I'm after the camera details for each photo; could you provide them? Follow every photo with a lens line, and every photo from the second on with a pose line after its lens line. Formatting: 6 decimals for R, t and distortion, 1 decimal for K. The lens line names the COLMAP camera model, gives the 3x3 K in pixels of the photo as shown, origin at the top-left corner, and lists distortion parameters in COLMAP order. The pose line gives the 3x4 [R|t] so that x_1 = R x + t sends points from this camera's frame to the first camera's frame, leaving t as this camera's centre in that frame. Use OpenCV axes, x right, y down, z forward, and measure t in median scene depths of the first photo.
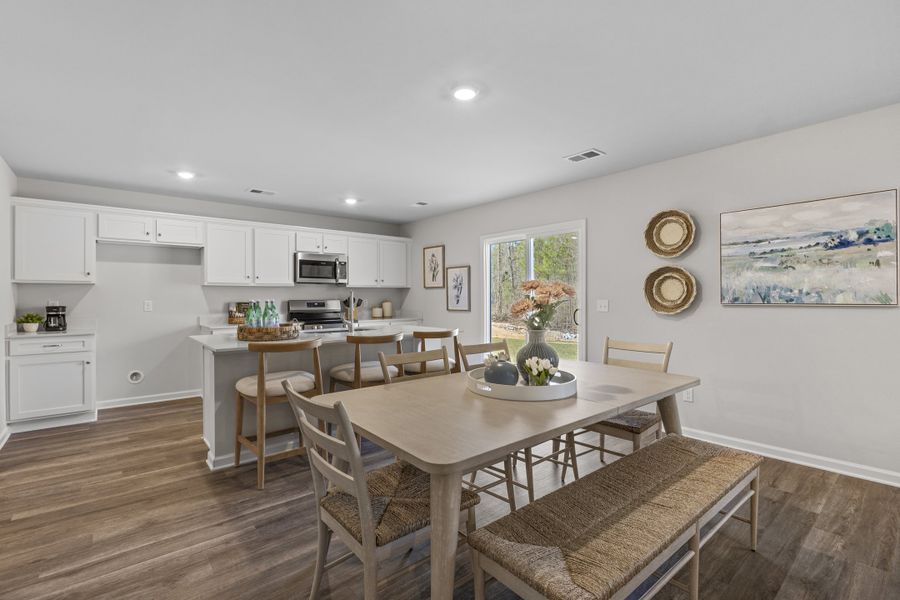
lens RADIAL K [[411.8, 0, 444.8], [0, 411.8, 297.7], [0, 0, 1]] dist [-0.010348, -0.000271]
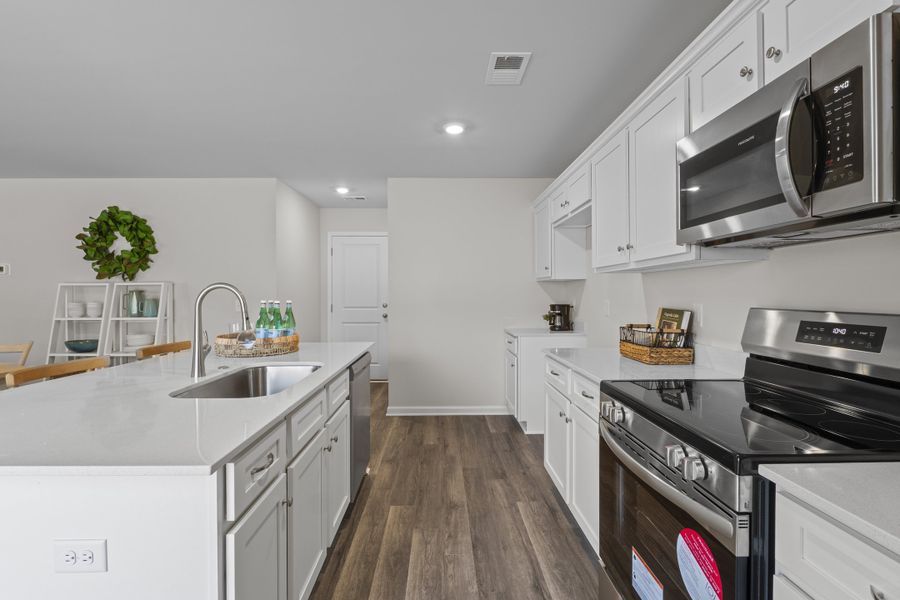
lens RADIAL K [[411.8, 0, 444.8], [0, 411.8, 297.7], [0, 0, 1]] dist [-0.010348, -0.000271]
pose [[-0.625038, 0.012061, -0.780501, -0.041885], [0.005108, 0.999922, 0.011361, -0.006723], [0.780578, 0.003115, -0.625051, 1.416163]]
